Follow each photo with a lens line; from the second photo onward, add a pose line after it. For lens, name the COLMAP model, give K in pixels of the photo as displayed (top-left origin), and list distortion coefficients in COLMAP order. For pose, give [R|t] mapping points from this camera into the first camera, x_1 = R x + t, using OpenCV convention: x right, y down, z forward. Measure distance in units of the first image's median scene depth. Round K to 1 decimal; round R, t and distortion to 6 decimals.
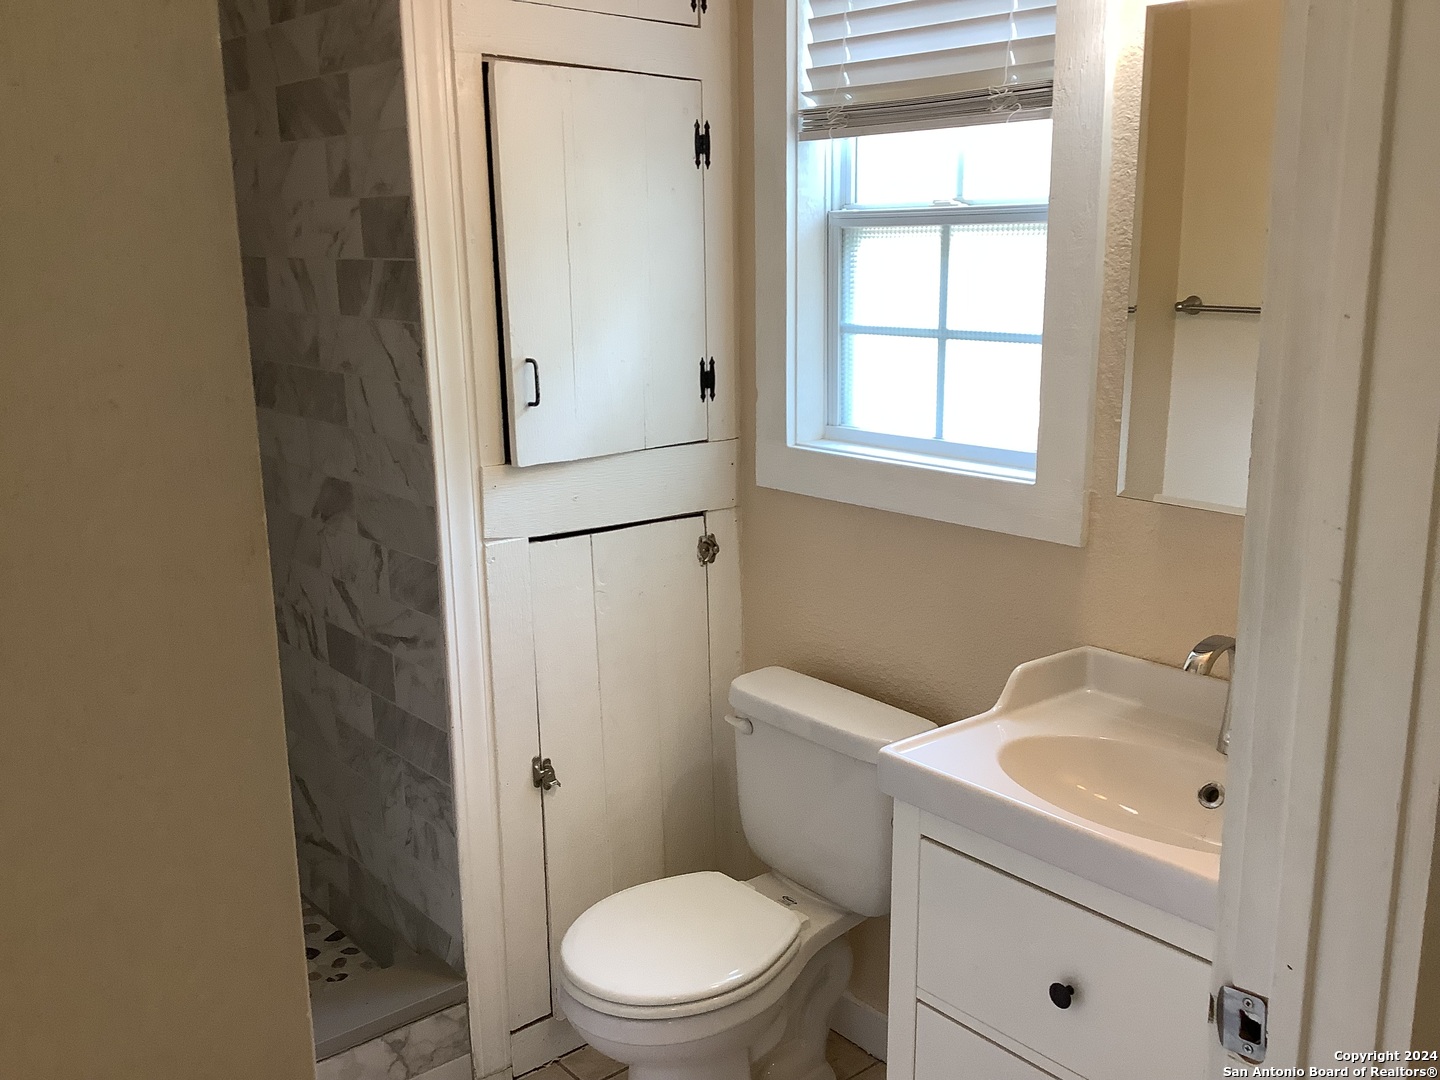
lens RADIAL K [[1297.3, 0, 720.0], [0, 1297.3, 540.0], [0, 0, 1]] dist [0.125090, -0.268971]
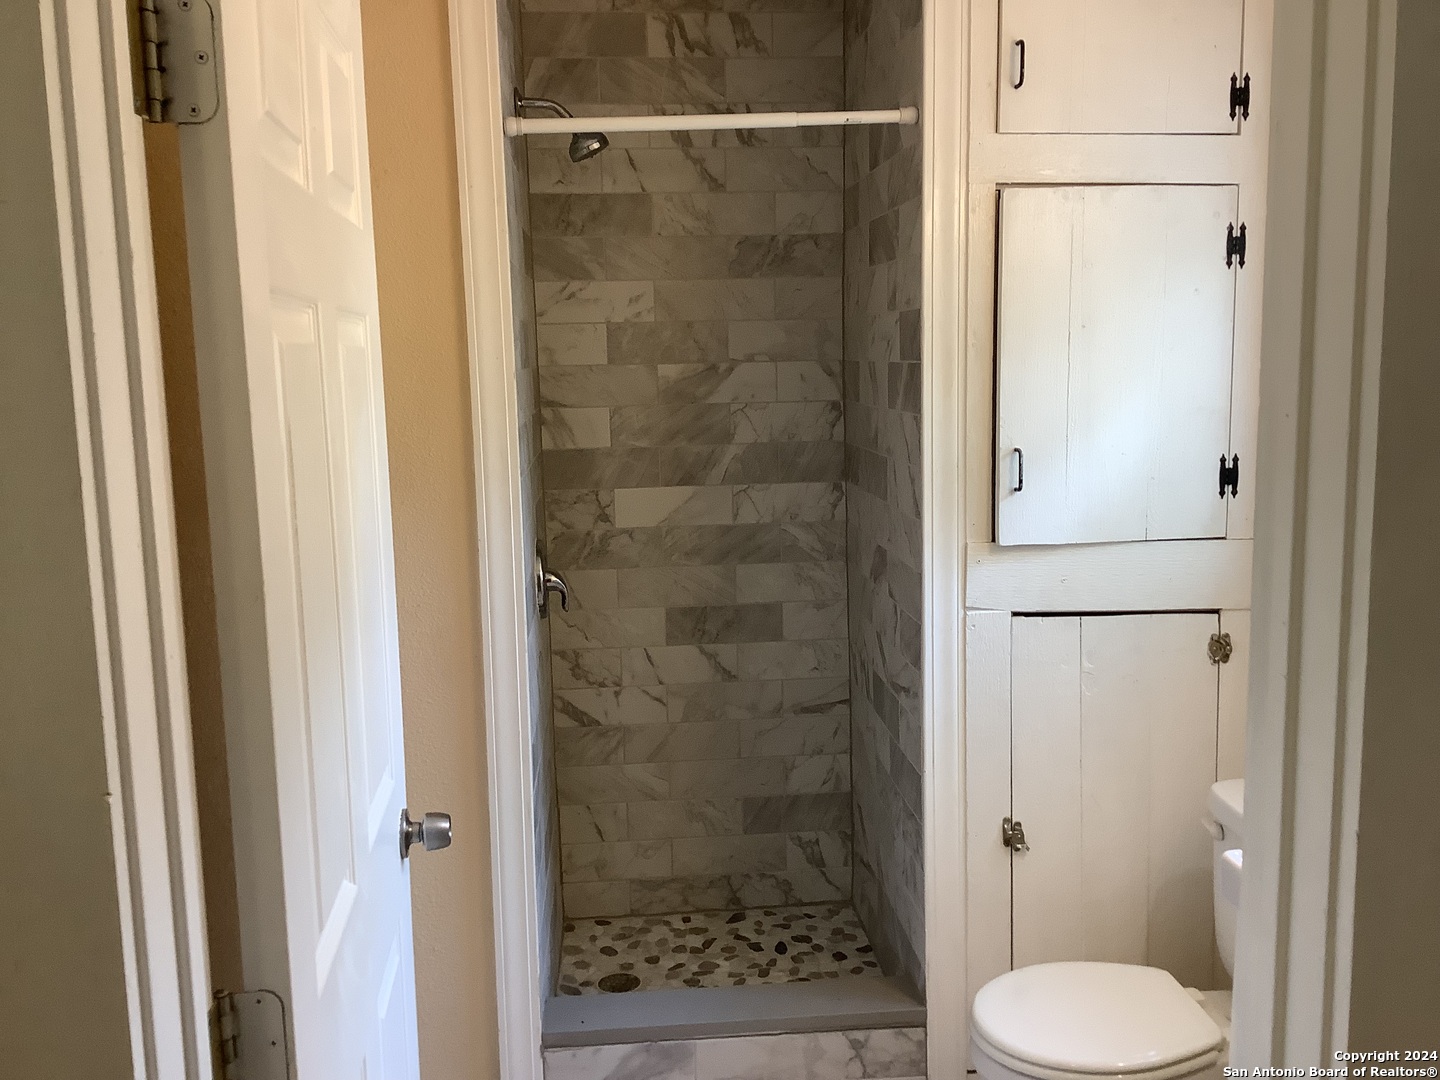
lens RADIAL K [[1297.3, 0, 720.0], [0, 1297.3, 540.0], [0, 0, 1]] dist [0.125090, -0.268971]
pose [[0.810795, 0.075915, -0.580386, 0.275961], [-0.117414, 0.992494, -0.034208, 0.004587], [0.573433, 0.095882, 0.813622, -0.032252]]
